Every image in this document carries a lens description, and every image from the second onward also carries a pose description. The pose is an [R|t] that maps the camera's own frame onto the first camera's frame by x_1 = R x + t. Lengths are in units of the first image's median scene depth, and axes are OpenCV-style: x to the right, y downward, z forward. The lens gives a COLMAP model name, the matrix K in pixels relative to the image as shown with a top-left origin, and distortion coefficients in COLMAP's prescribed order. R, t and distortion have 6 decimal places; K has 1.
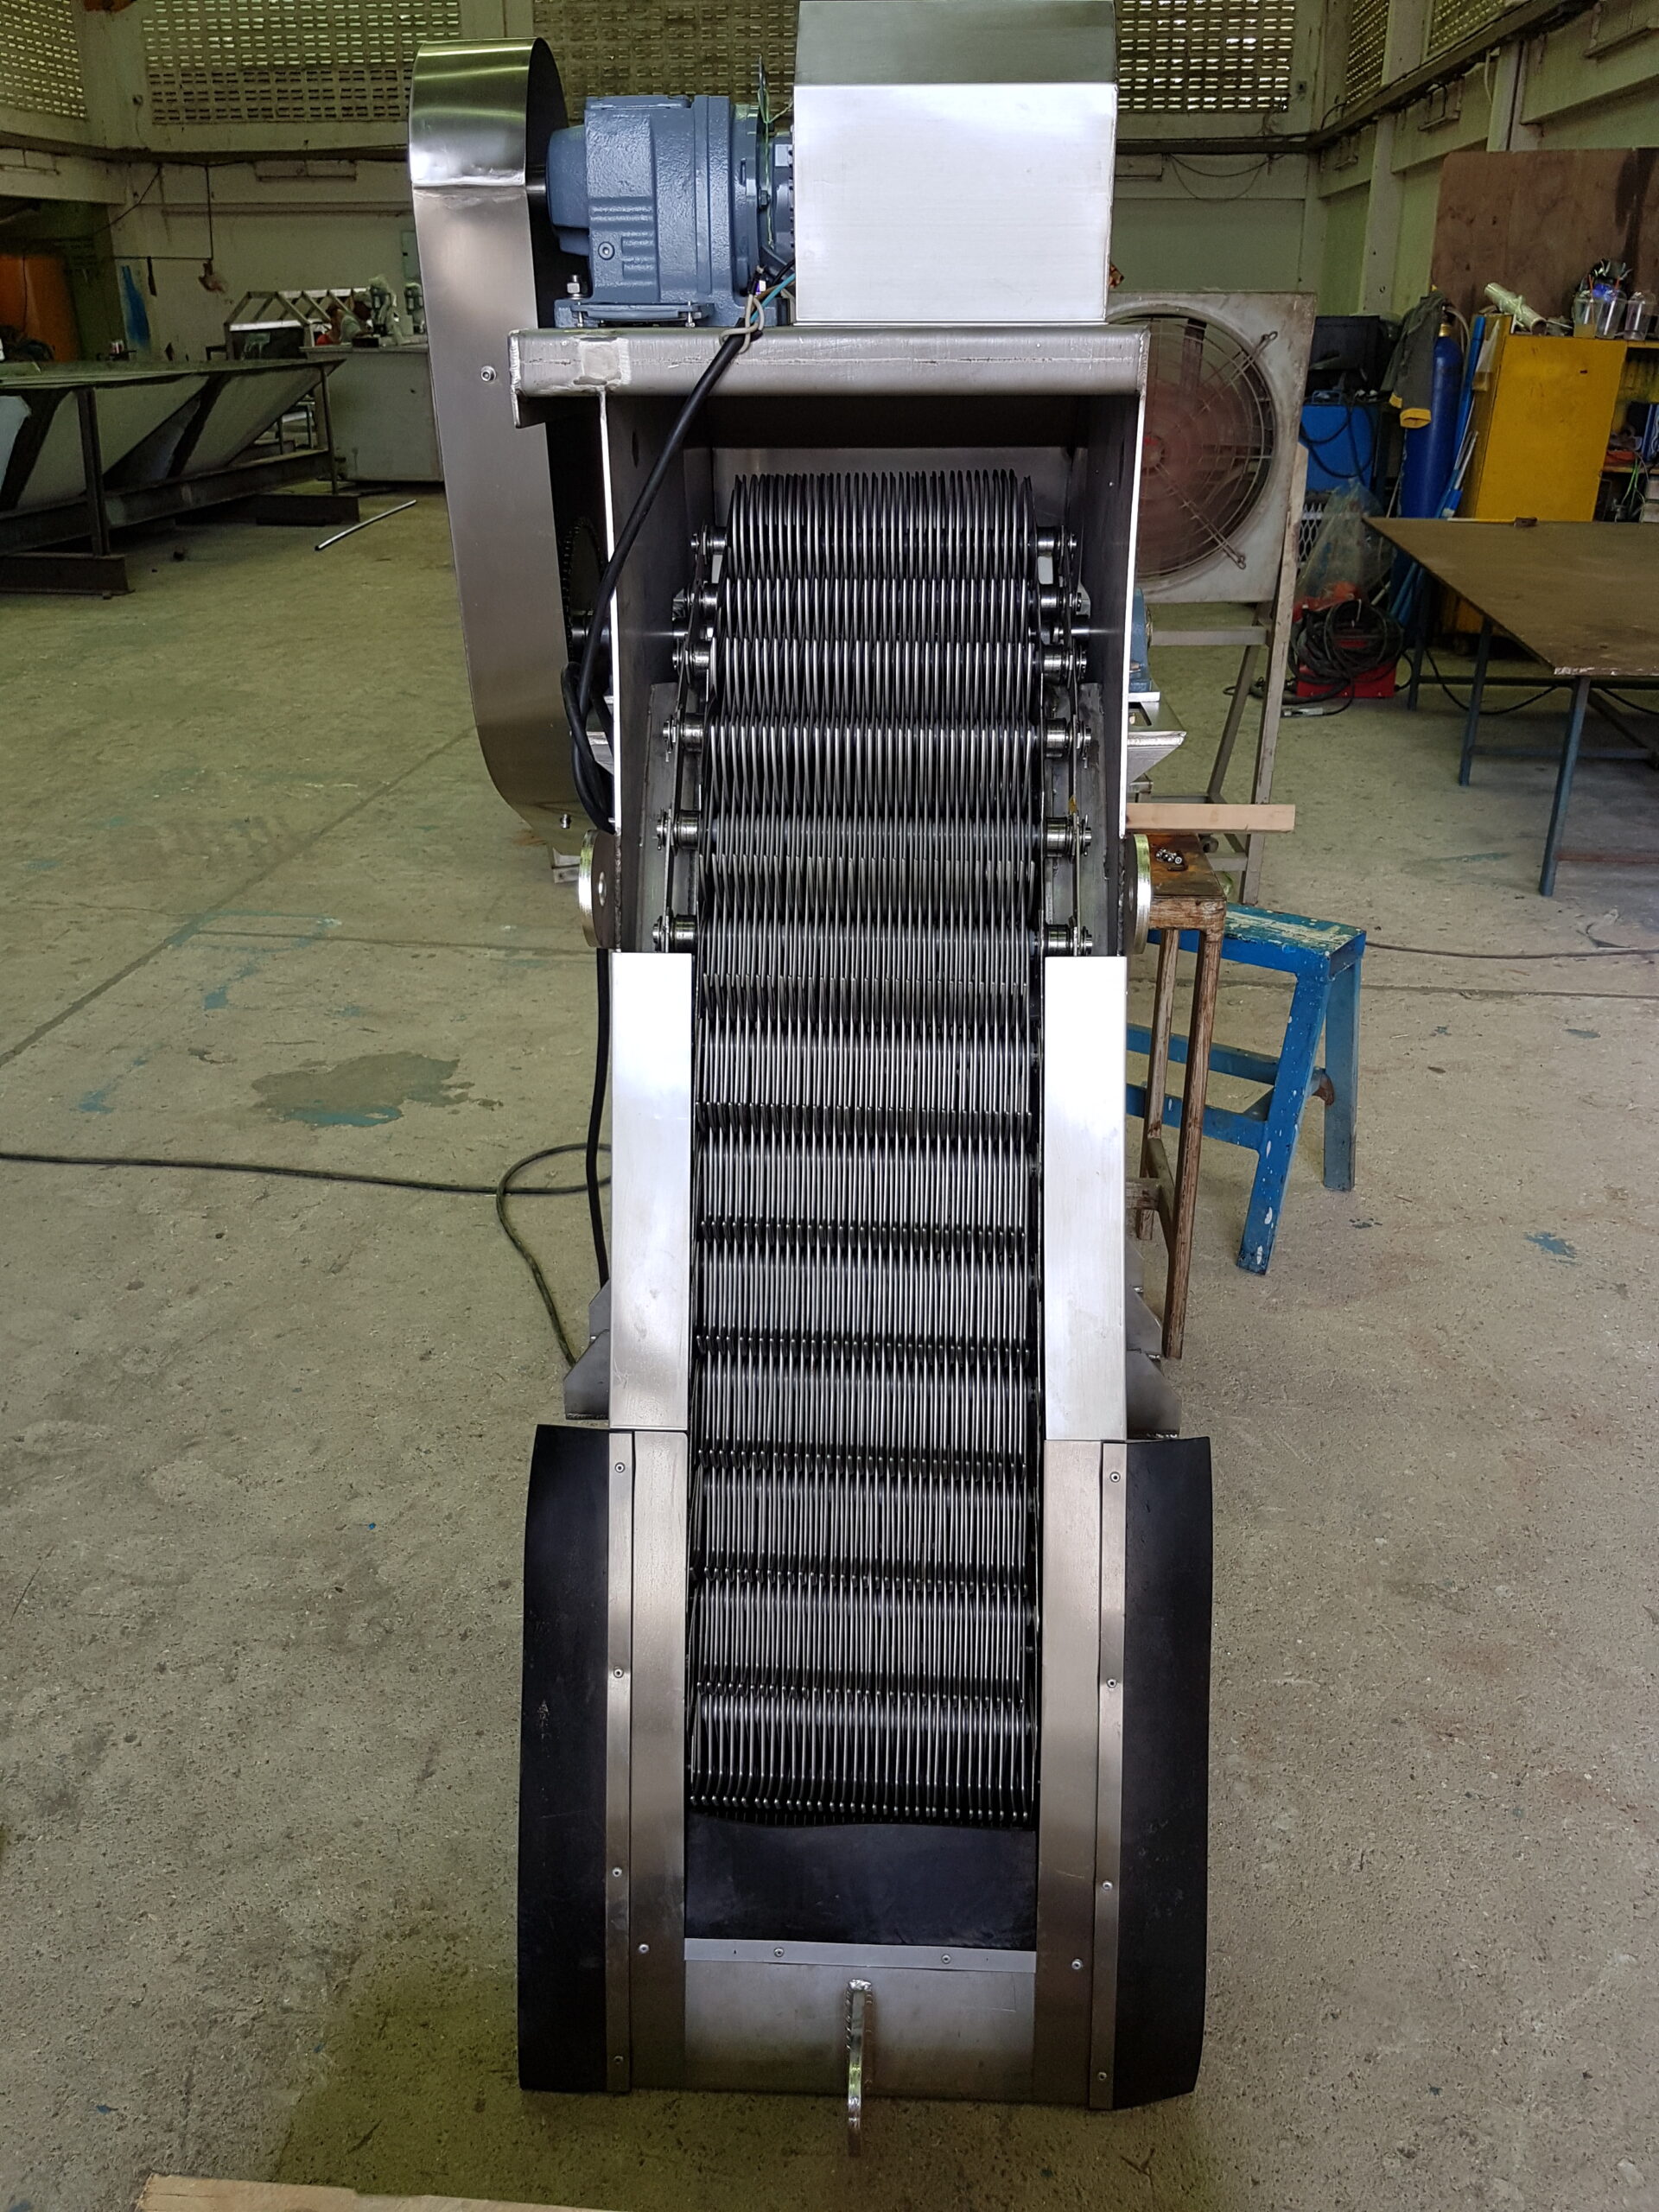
lens RADIAL K [[1721.7, 0, 817.8], [0, 1721.7, 1103.1], [0, 0, 1]] dist [0.002986, -0.028364]
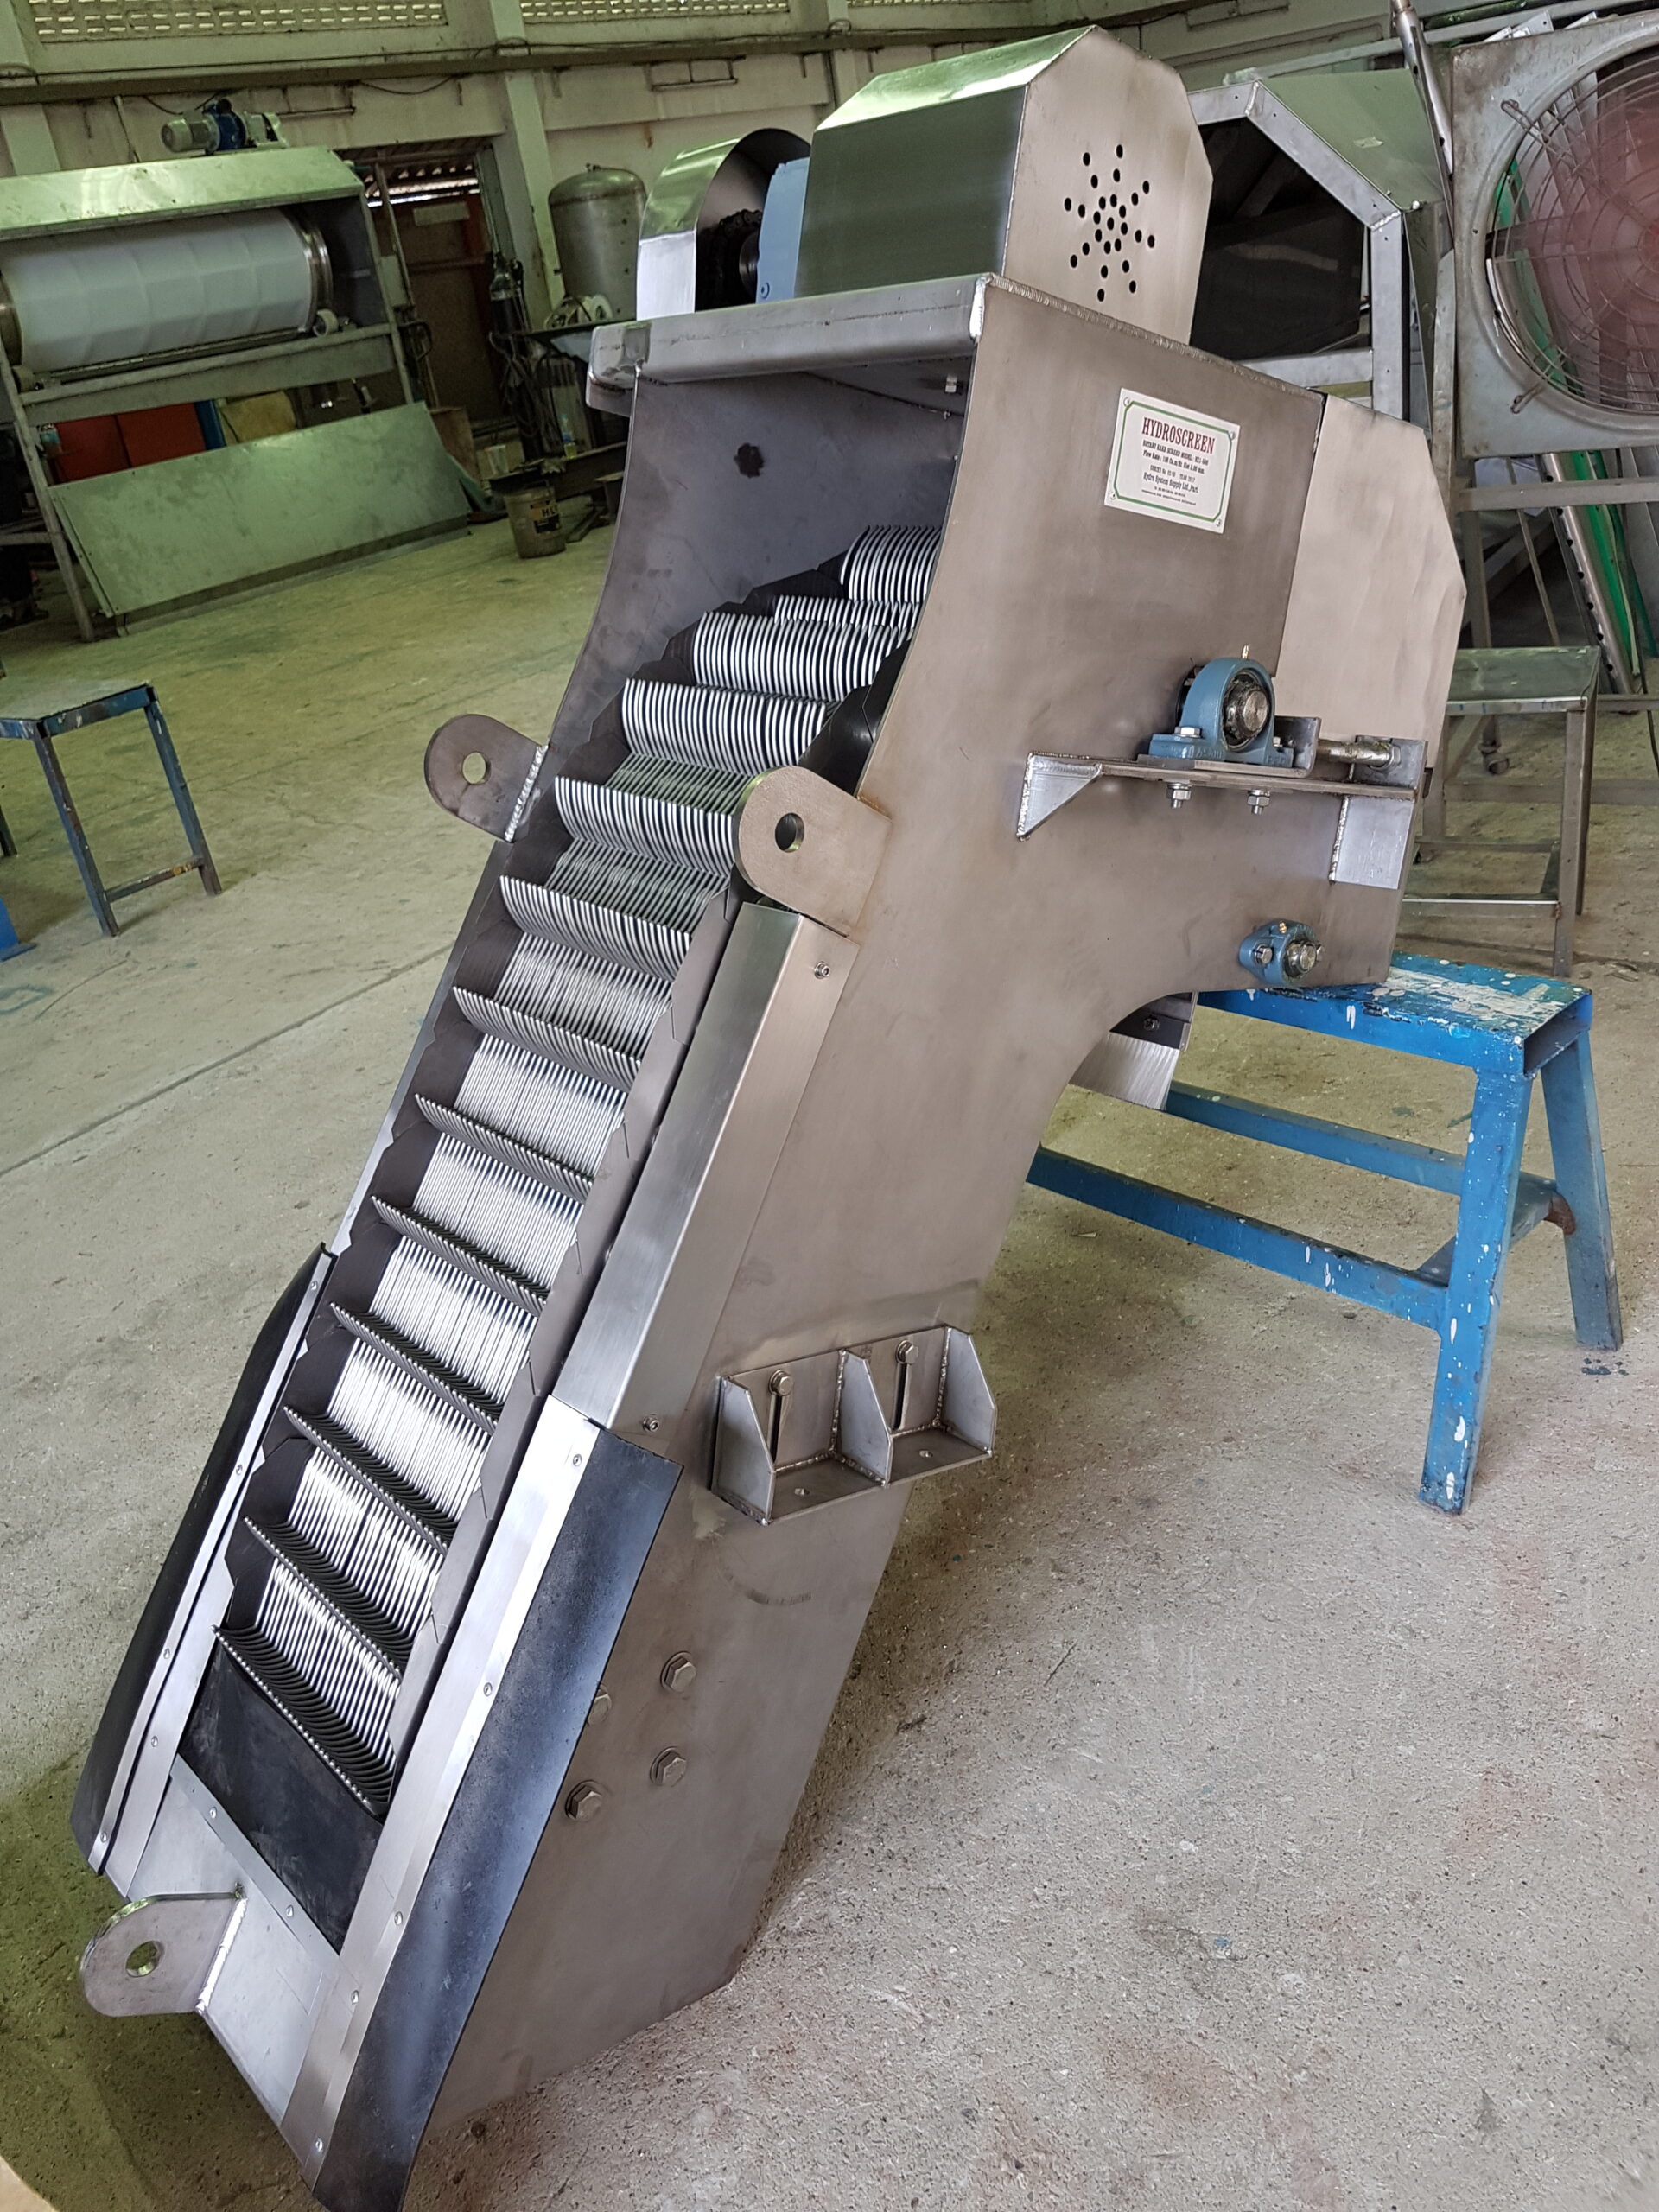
lens RADIAL K [[1721.7, 0, 782.4], [0, 1721.7, 1082.5], [0, 0, 1]] dist [0.002986, -0.028364]
pose [[0.848481, 0.107397, -0.518215, 0.548563], [-0.073229, 0.993599, 0.086018, -0.114848], [0.524136, -0.035037, 0.850914, 0.335225]]
